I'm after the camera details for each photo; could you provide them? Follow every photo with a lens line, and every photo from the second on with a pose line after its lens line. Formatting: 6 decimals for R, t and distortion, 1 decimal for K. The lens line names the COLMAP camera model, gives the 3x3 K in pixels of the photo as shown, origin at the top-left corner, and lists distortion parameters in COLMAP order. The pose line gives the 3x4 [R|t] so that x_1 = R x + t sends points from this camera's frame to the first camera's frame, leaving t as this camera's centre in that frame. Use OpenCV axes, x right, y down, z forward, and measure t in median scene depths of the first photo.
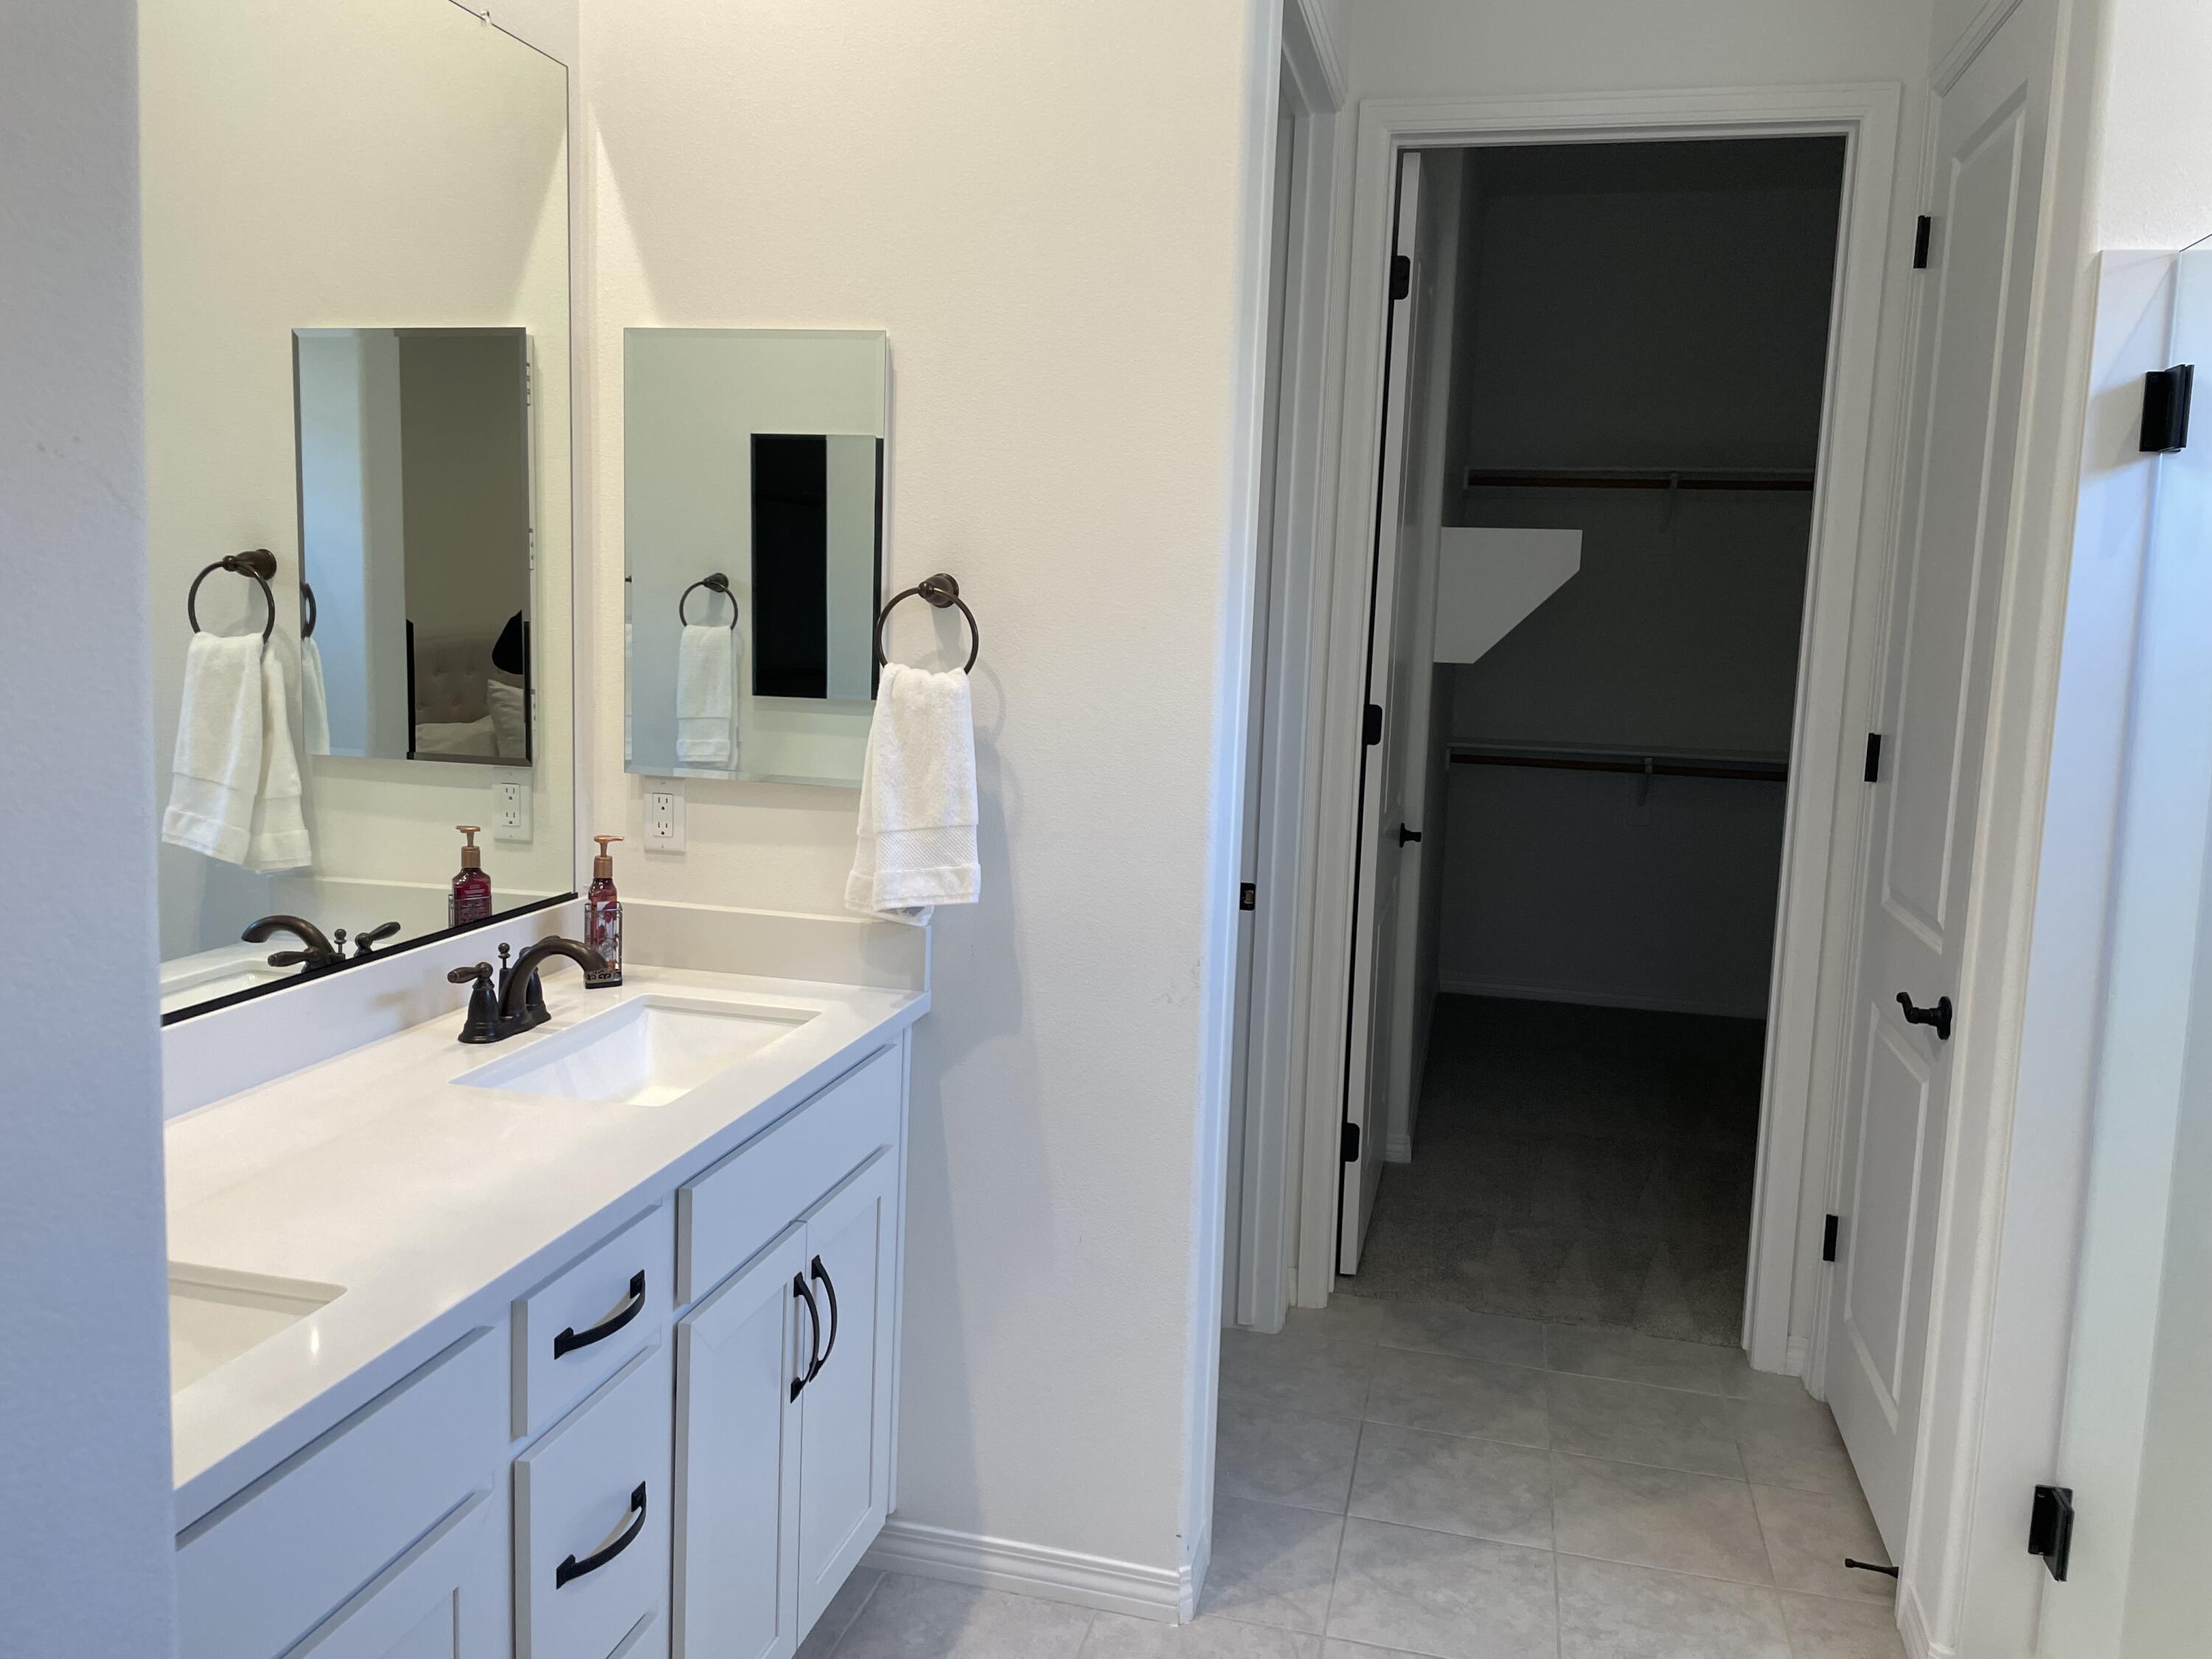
lens RADIAL K [[1672.4, 0, 1089.8], [0, 1672.4, 815.6], [0, 0, 1]] dist [0.079707, -0.100672]
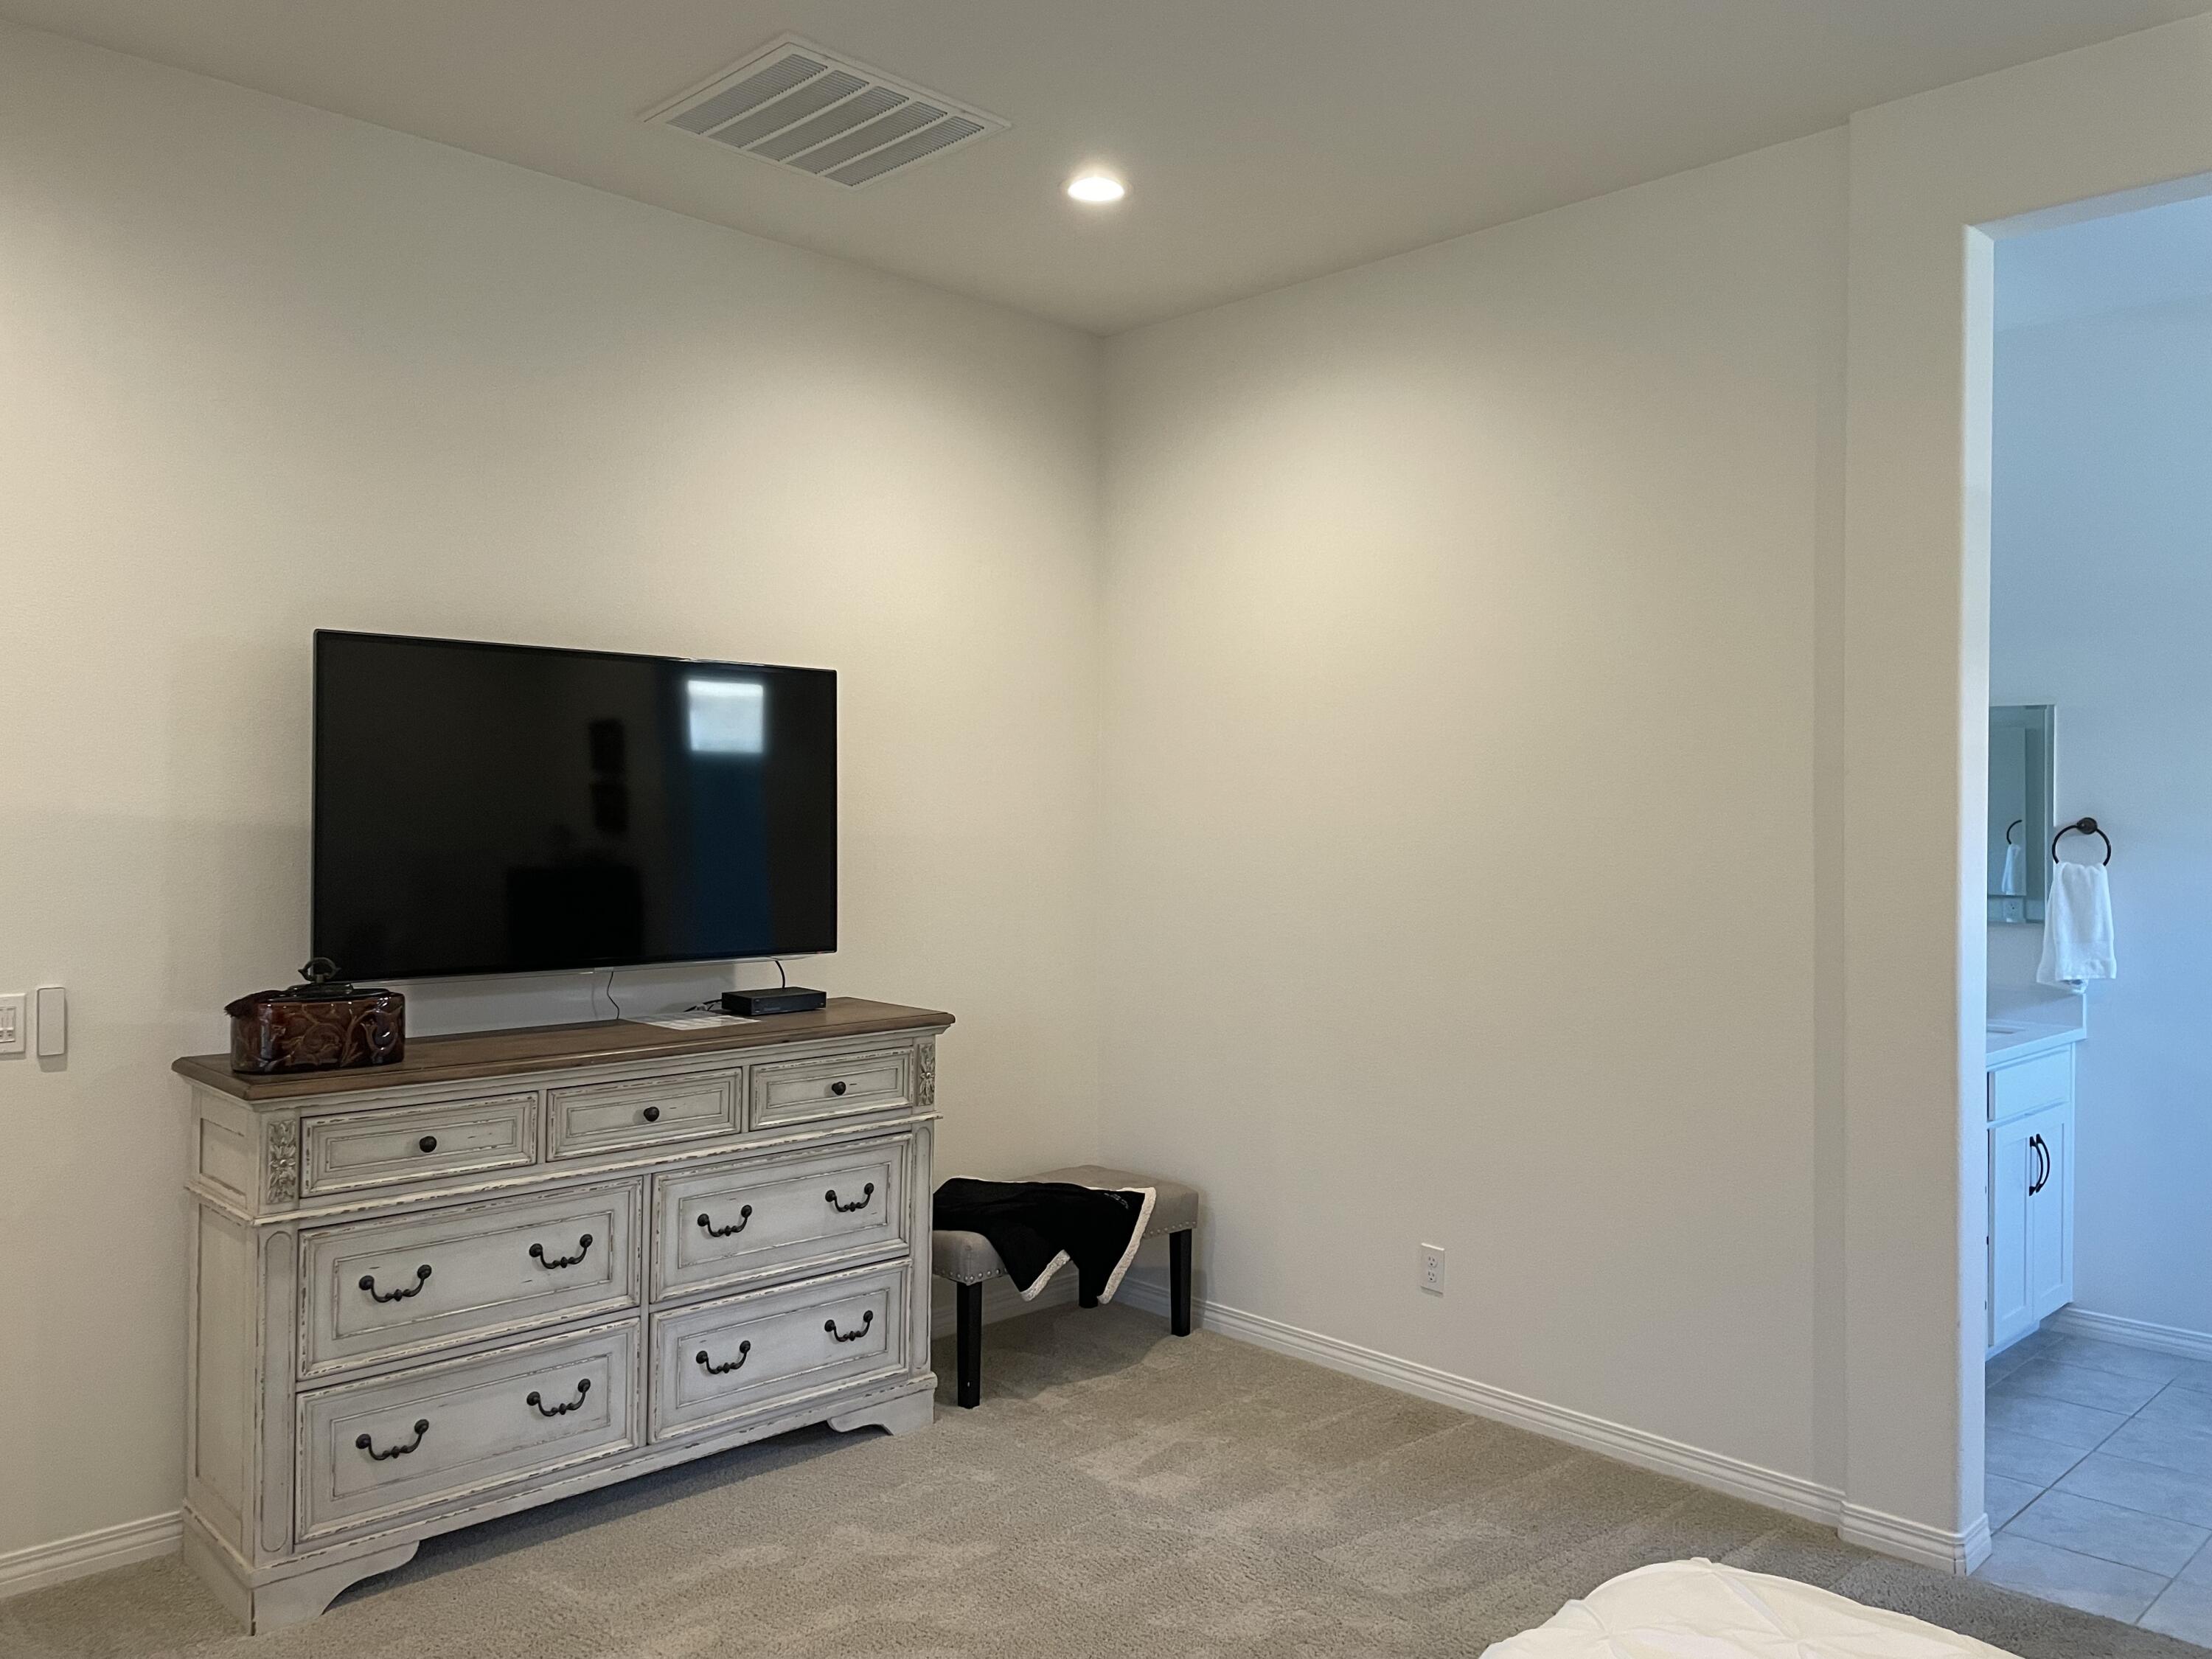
lens RADIAL K [[1672.4, 0, 1105.8], [0, 1672.4, 828.0], [0, 0, 1]] dist [0.079707, -0.100672]
pose [[0.856724, -0.022872, -0.515268, -0.013333], [-0.046064, 0.991631, -0.120607, 0.045916], [0.513714, 0.127062, 0.848500, -0.362524]]
